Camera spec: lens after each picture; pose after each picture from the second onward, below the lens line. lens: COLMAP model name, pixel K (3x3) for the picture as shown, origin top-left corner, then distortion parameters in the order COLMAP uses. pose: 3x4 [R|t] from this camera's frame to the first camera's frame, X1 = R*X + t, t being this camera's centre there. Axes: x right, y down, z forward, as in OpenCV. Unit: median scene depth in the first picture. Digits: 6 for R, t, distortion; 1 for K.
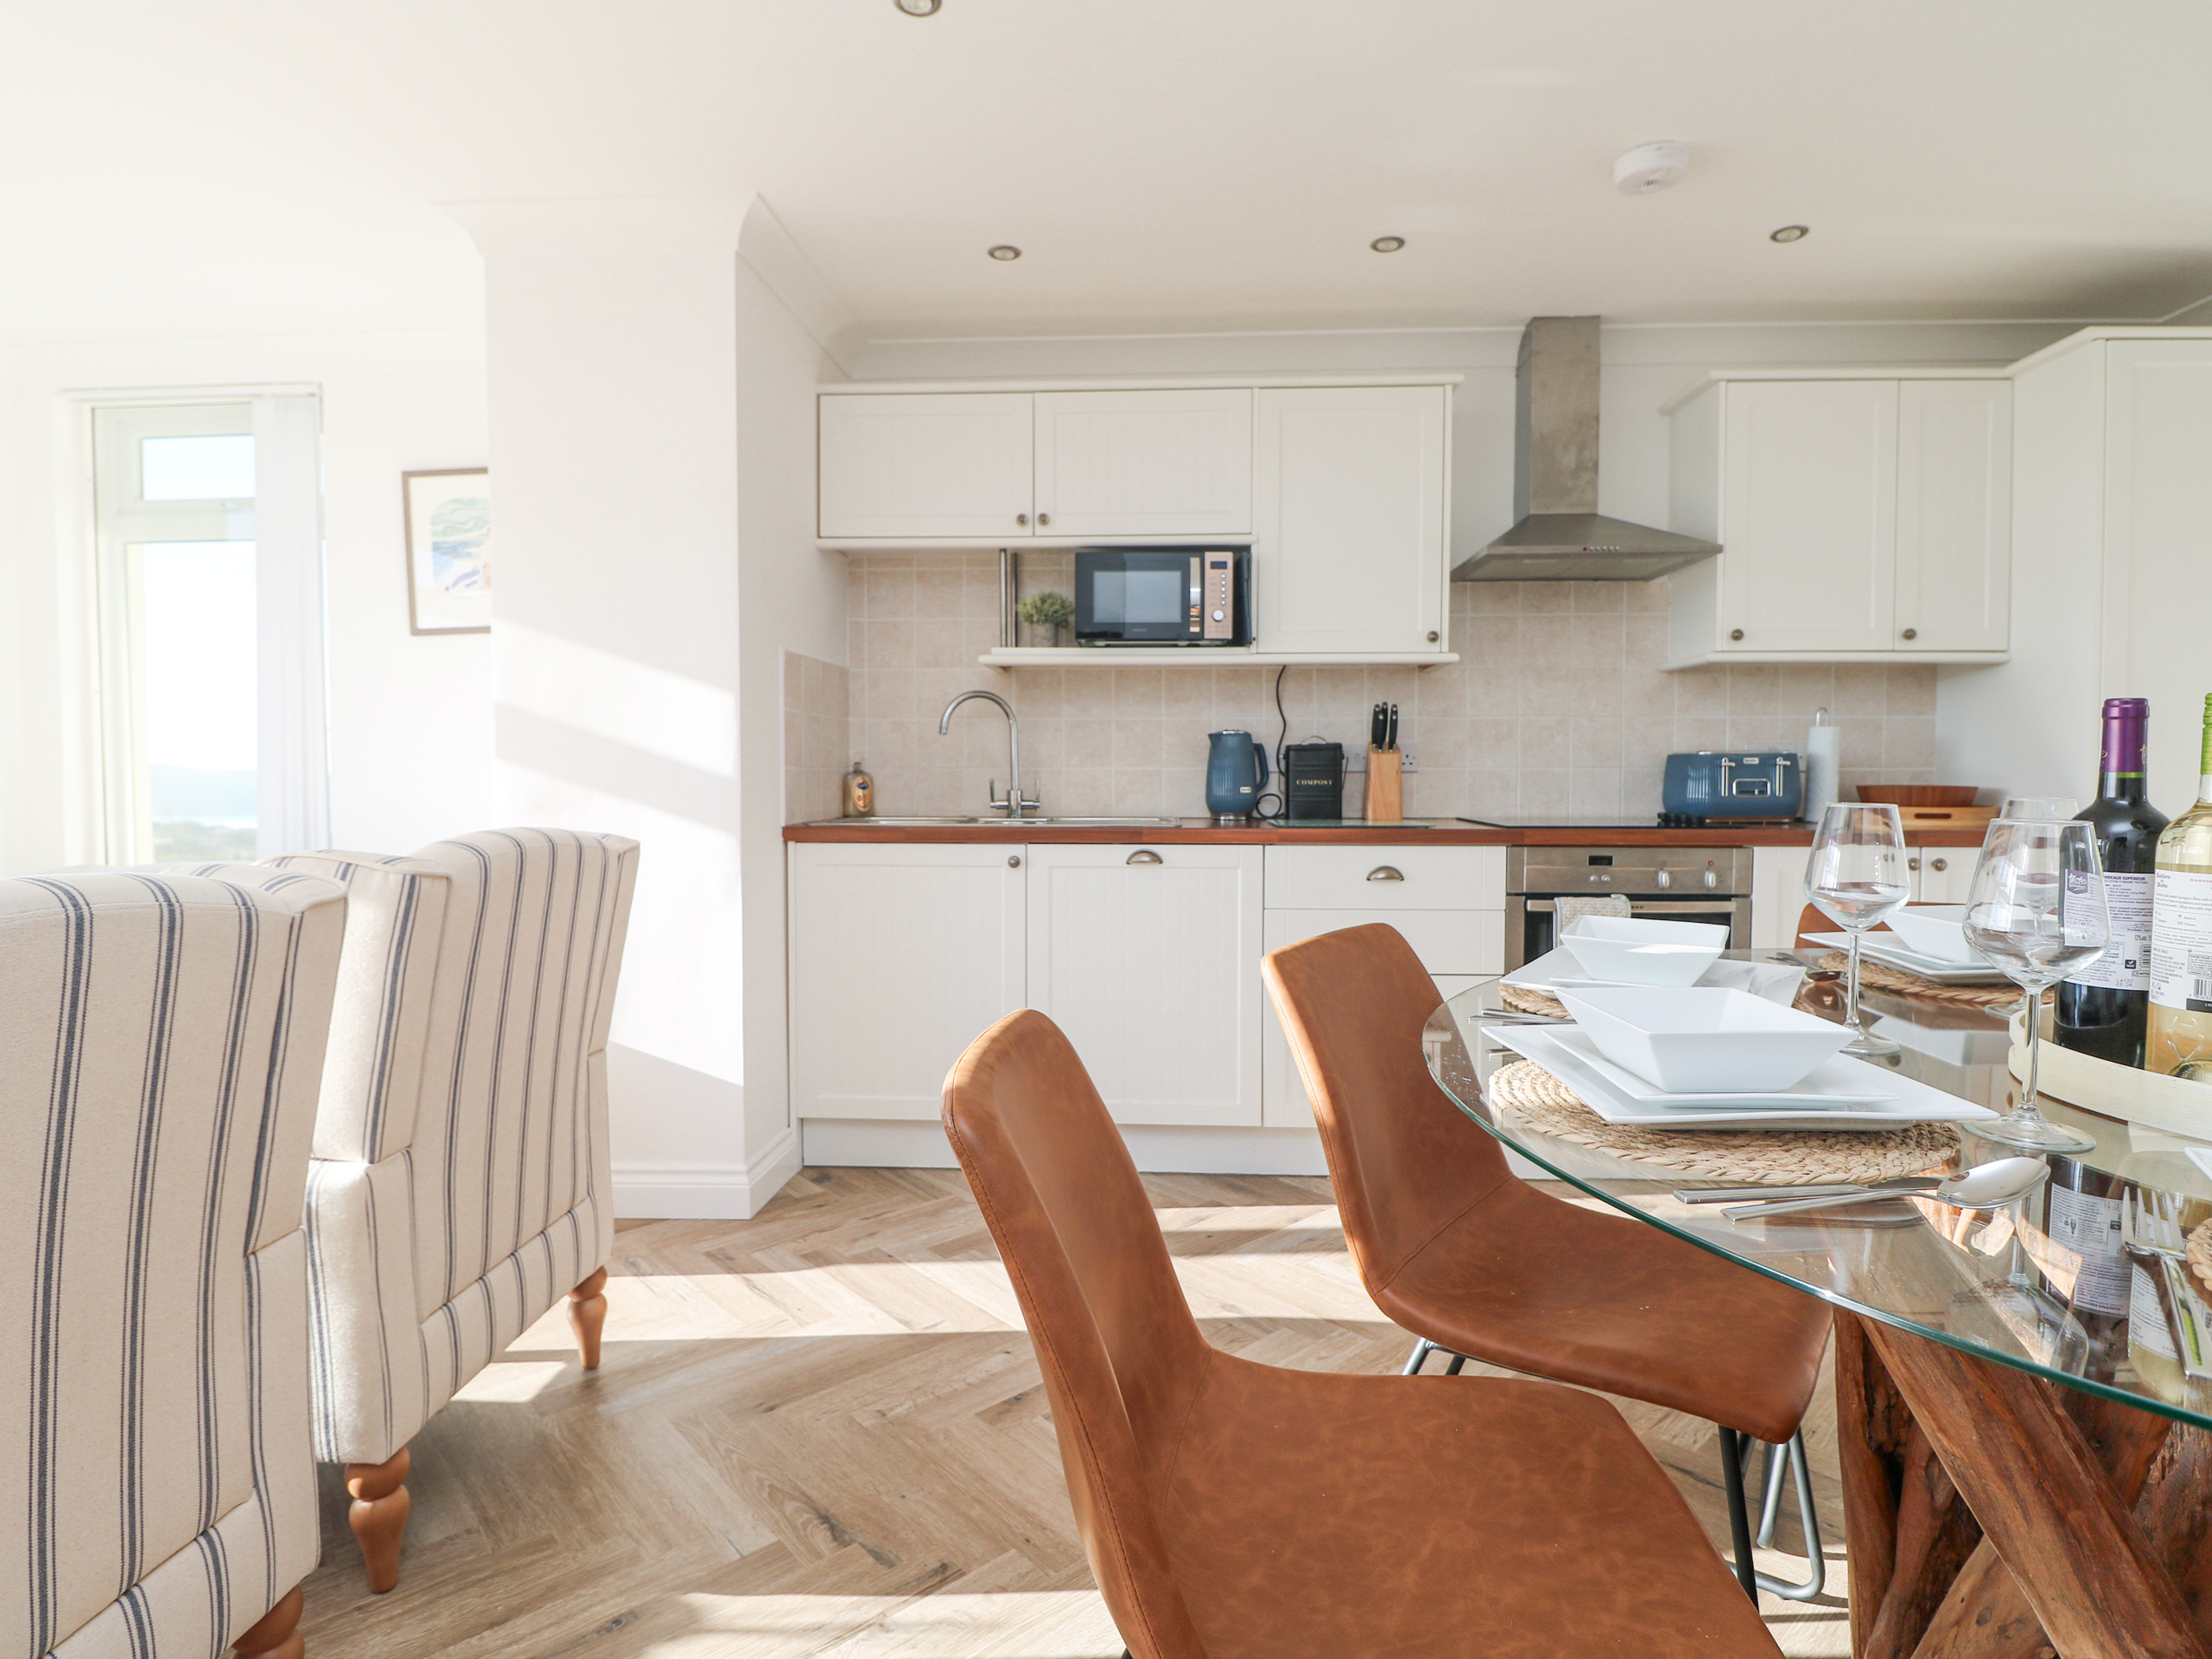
lens RADIAL K [[1139.4, 0, 1107.6], [0, 1139.4, 811.7], [0, 0, 1]] dist [0.000433, -0.013282]
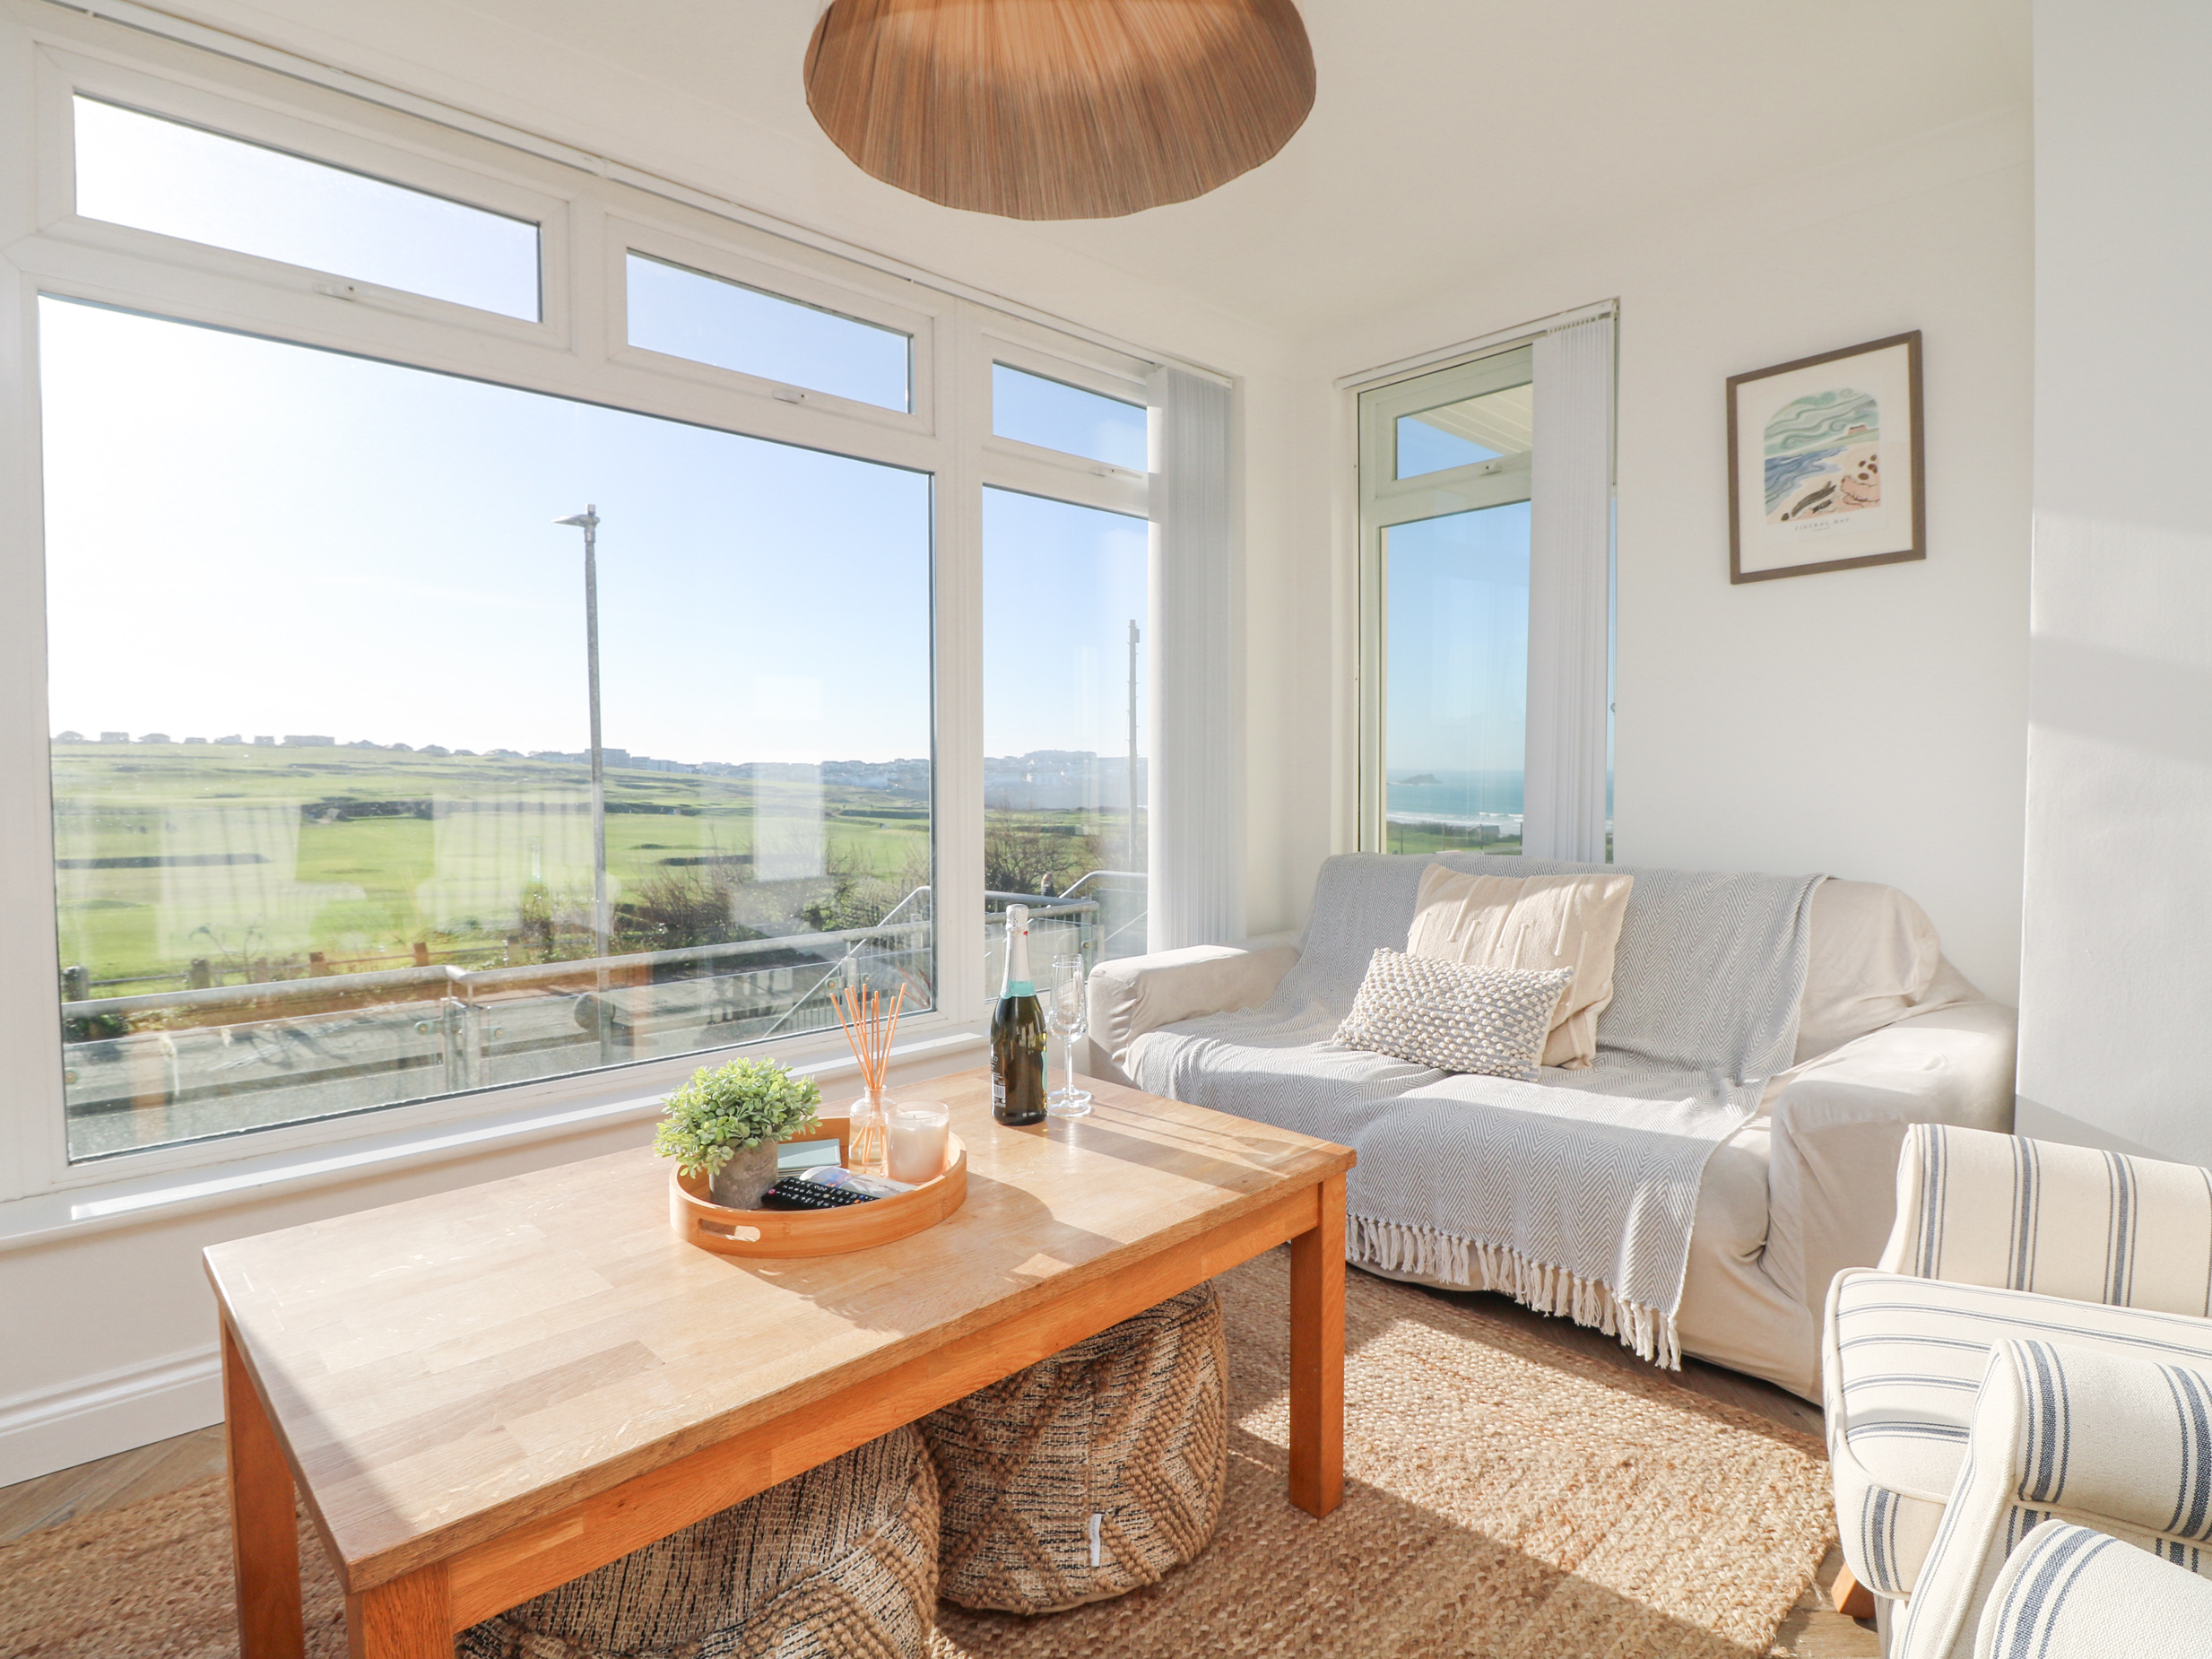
lens RADIAL K [[1139.4, 0, 1107.6], [0, 1139.4, 811.7], [0, 0, 1]] dist [0.000433, -0.013282]
pose [[0.730503, 0.021767, -0.682562, -0.391252], [-0.017949, 0.999759, 0.012673, 0.003809], [0.682673, 0.002993, 0.730718, 0.117784]]
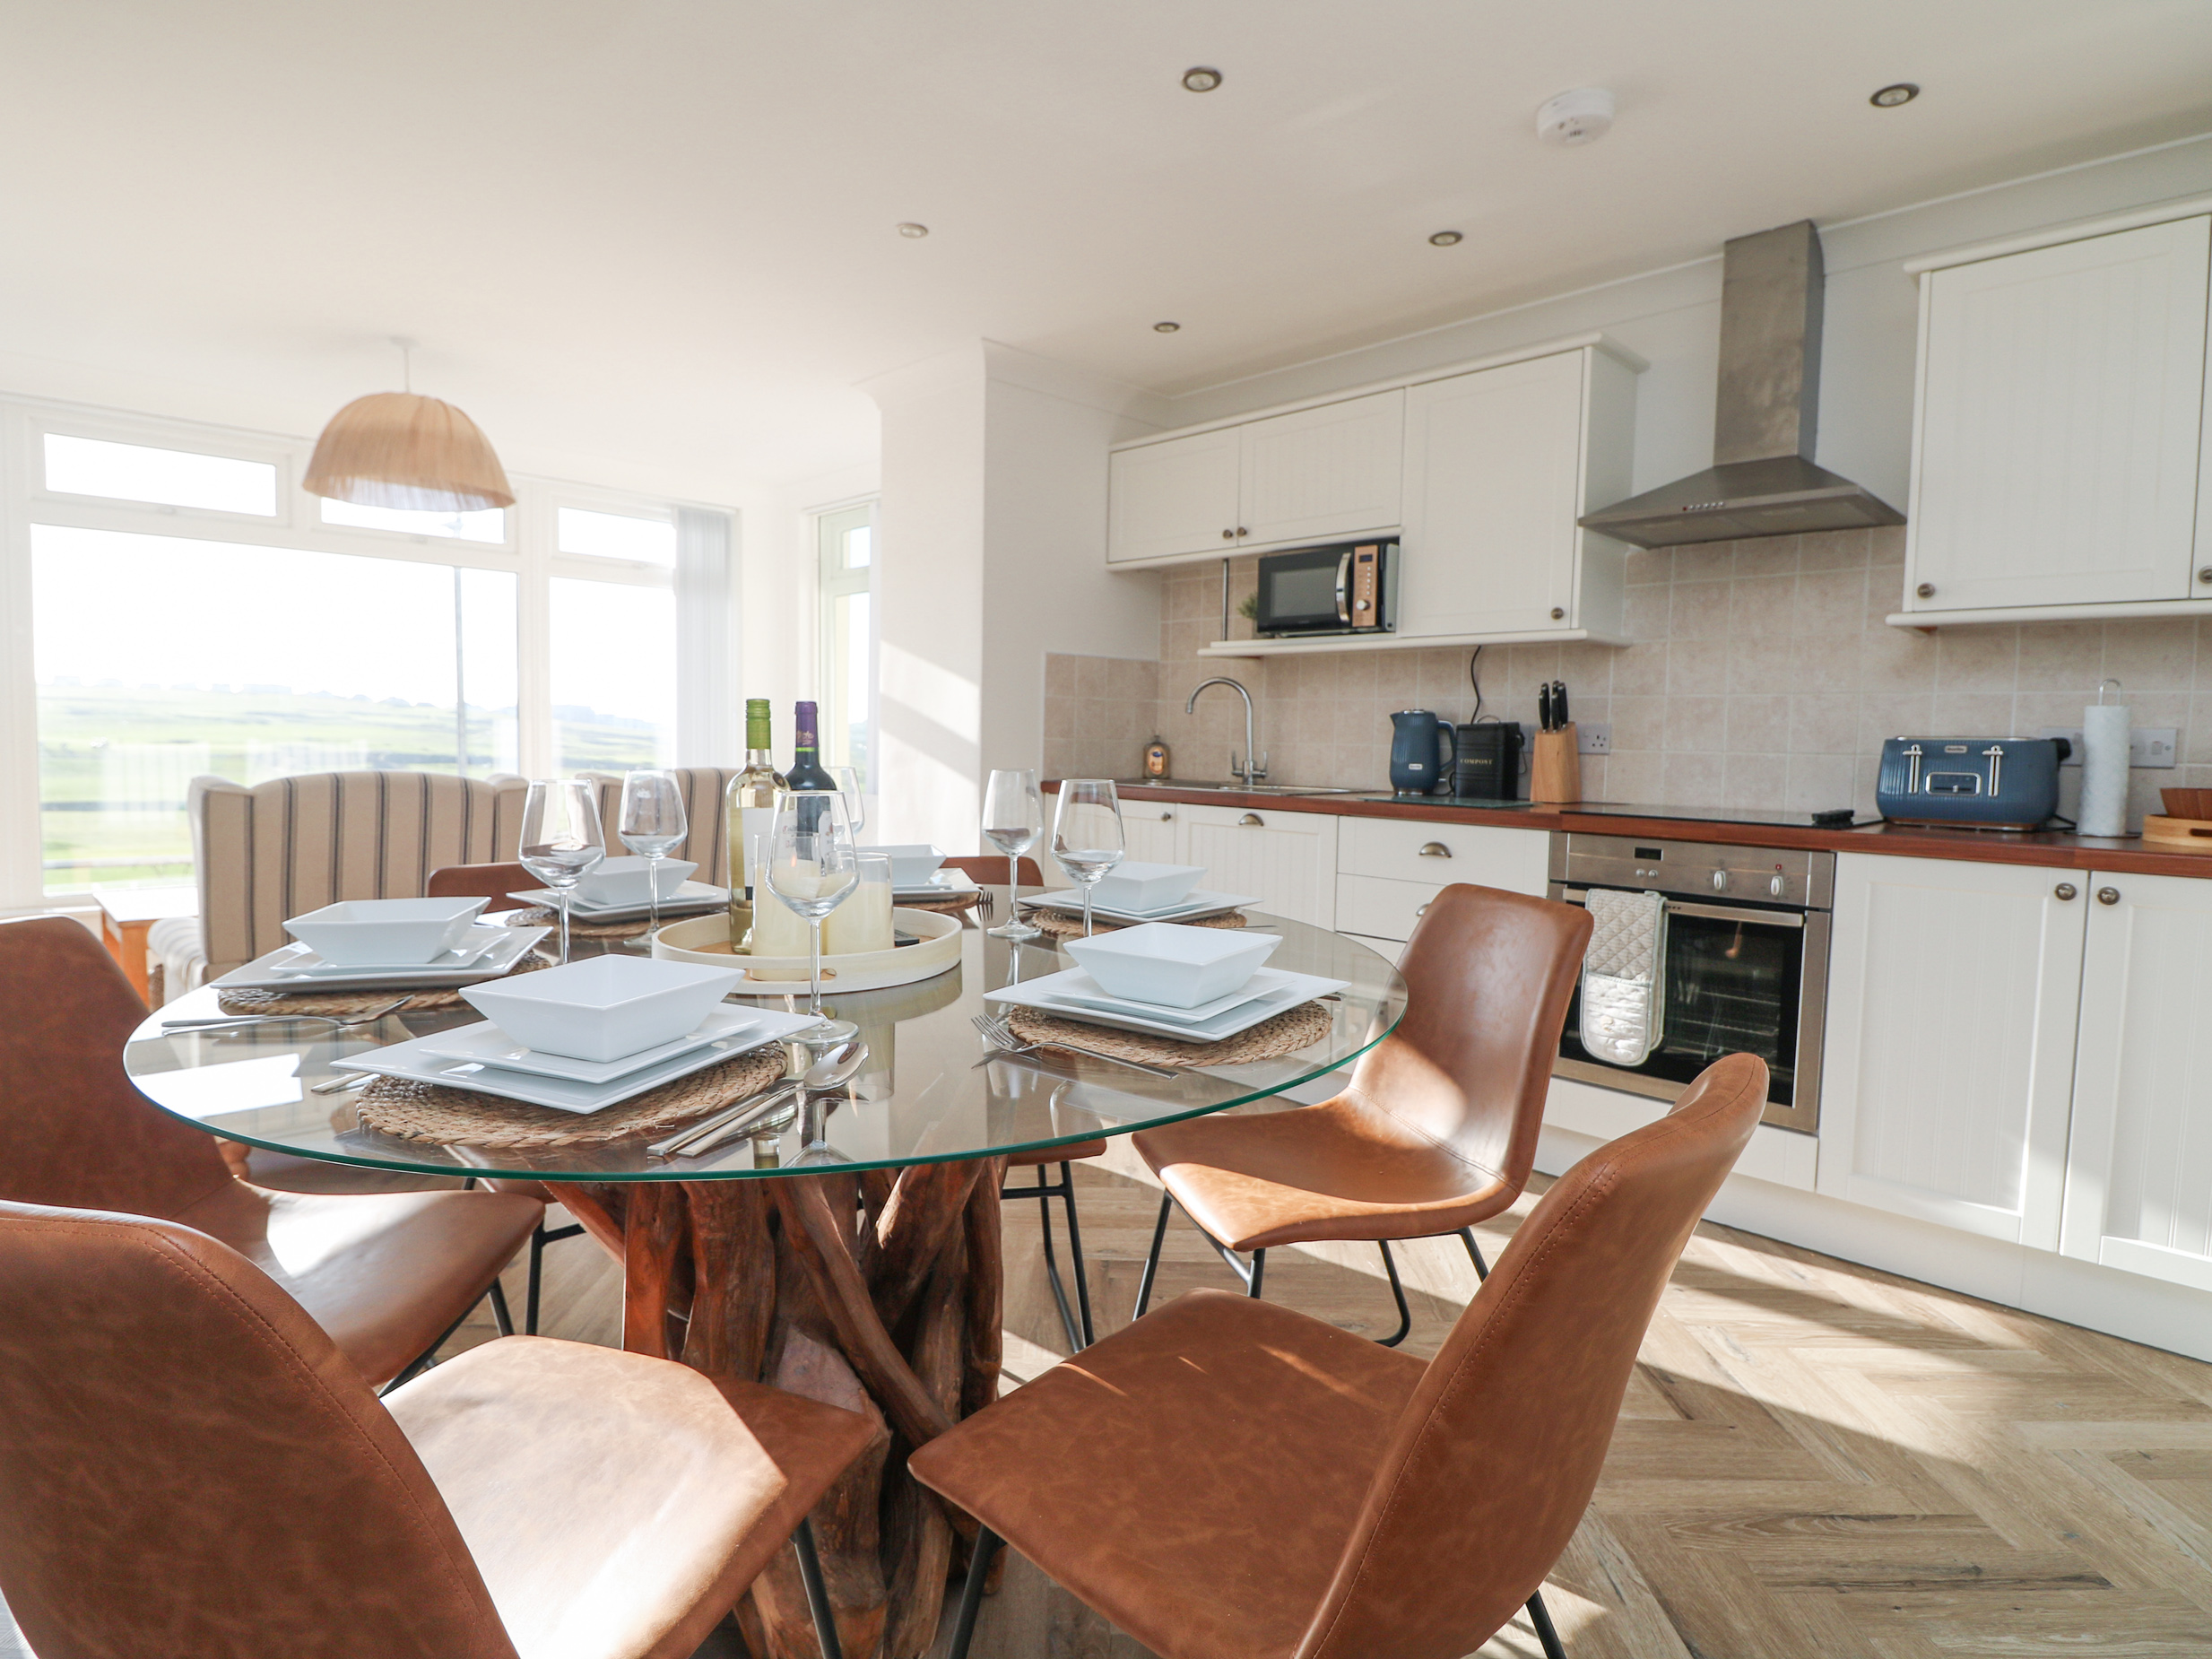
lens RADIAL K [[1139.4, 0, 1107.6], [0, 1139.4, 811.7], [0, 0, 1]] dist [0.000433, -0.013282]
pose [[0.745138, 0.058547, -0.664335, 0.618380], [-0.044390, 0.998284, 0.038189, -0.005386], [0.665431, 0.001034, 0.746459, 0.024080]]
